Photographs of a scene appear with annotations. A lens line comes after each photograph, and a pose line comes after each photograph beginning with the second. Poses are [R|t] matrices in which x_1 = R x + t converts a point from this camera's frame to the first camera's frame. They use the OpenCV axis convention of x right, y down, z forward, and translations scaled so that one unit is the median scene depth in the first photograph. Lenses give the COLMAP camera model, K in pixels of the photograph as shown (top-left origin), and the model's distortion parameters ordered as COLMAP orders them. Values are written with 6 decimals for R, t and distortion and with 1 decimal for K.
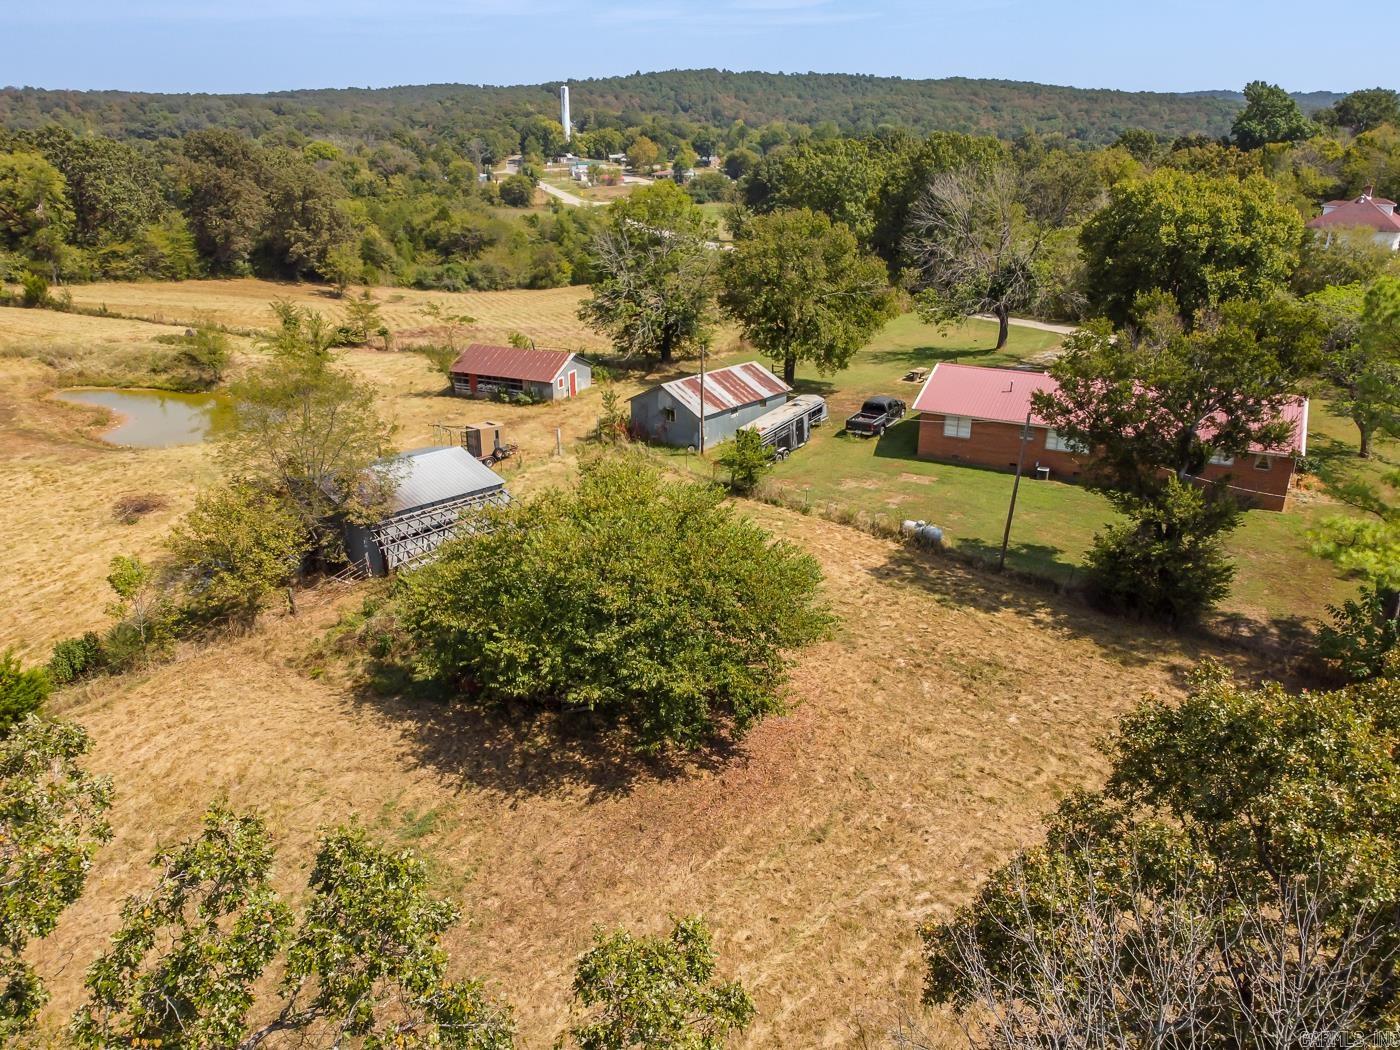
lens RADIAL K [[1062.4, 0, 703.1], [0, 1062.4, 519.3], [0, 0, 1]] dist [0.014127, -0.015462]
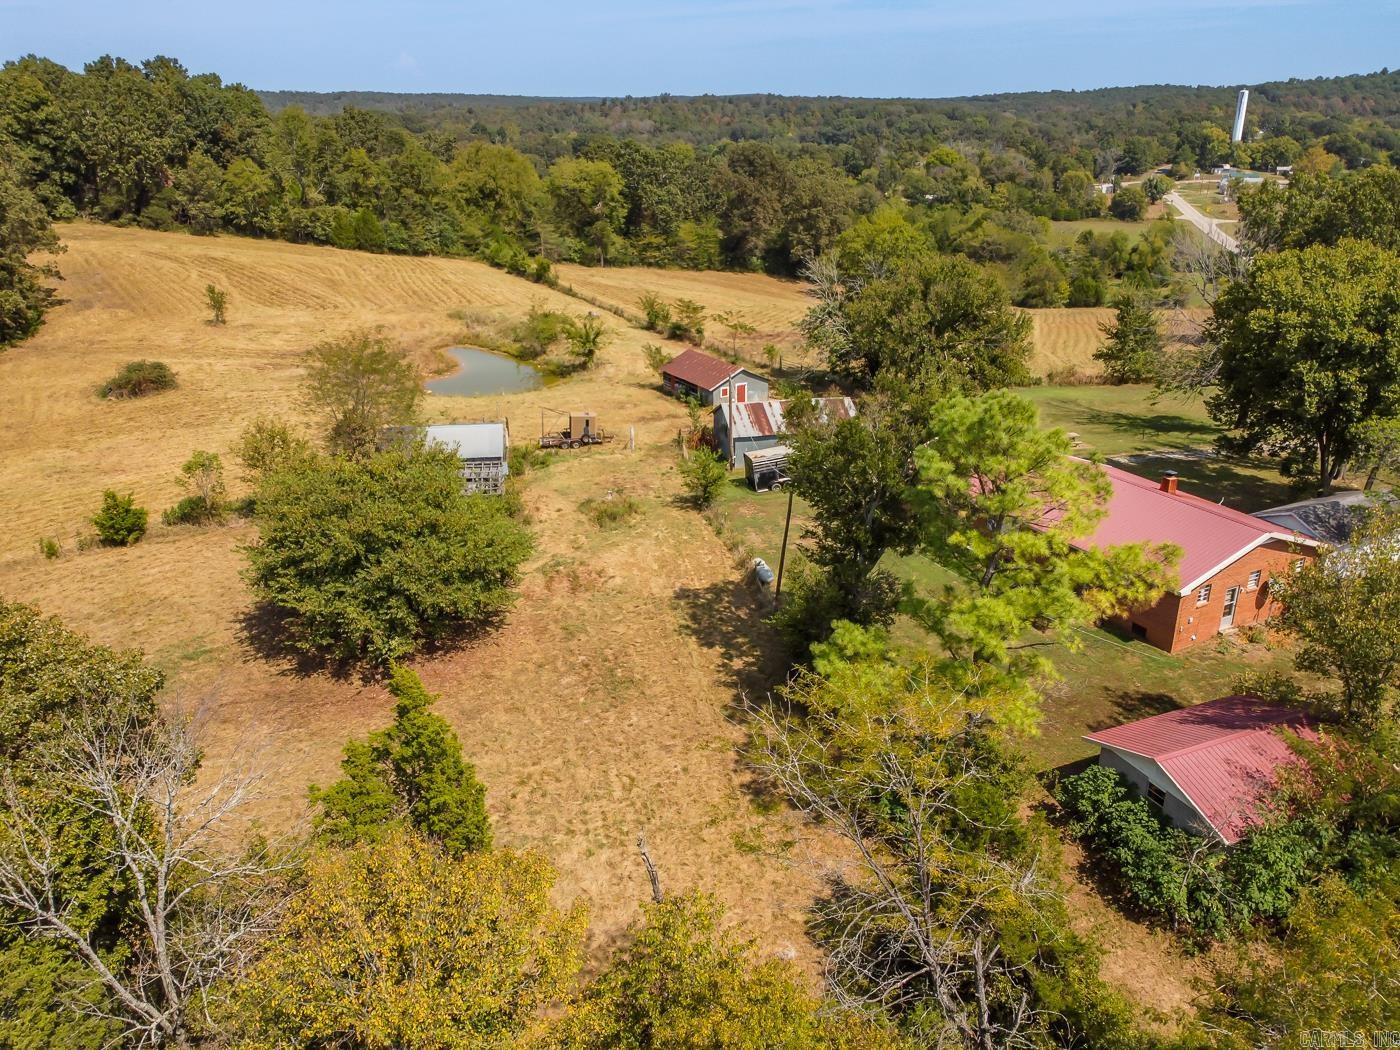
lens RADIAL K [[1062.4, 0, 694.9], [0, 1062.4, 516.8], [0, 0, 1]] dist [0.014127, -0.015462]
pose [[0.814194, 0.207973, -0.542066, 0.205680], [-0.209454, 0.975985, 0.059849, -0.026095], [0.541496, 0.064809, 0.838202, 0.021292]]
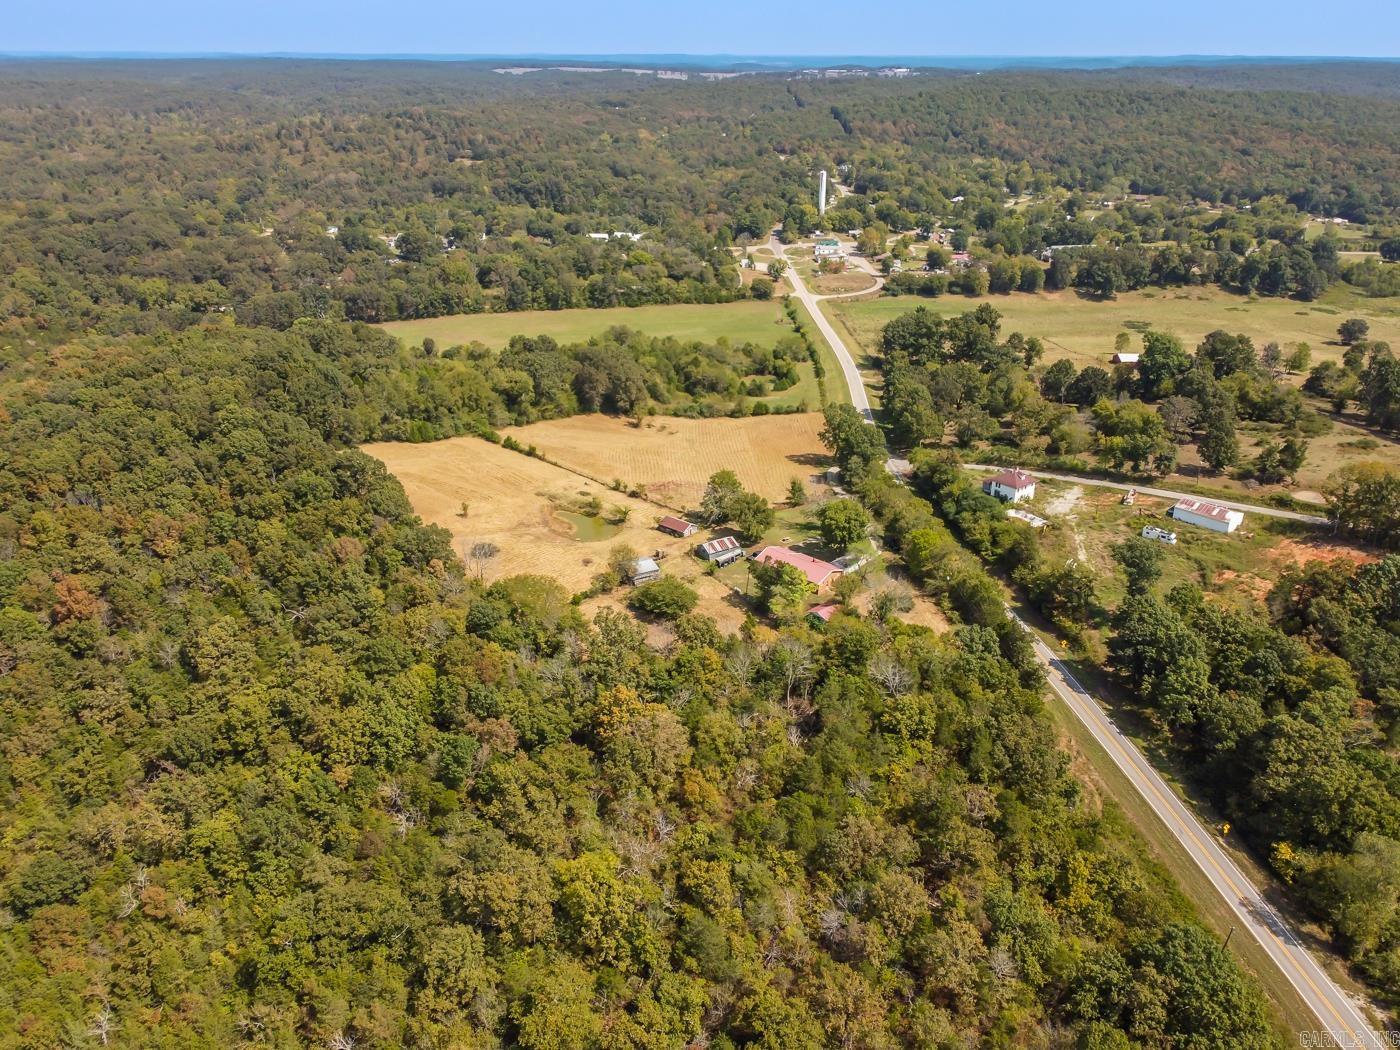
lens RADIAL K [[1062.4, 0, 696.1], [0, 1062.4, 527.6], [0, 0, 1]] dist [0.014127, -0.015462]
pose [[0.960388, 0.113914, -0.254321, 0.360990], [-0.100050, 0.992735, 0.066843, -0.170455], [0.260088, -0.038751, 0.964807, -1.106008]]
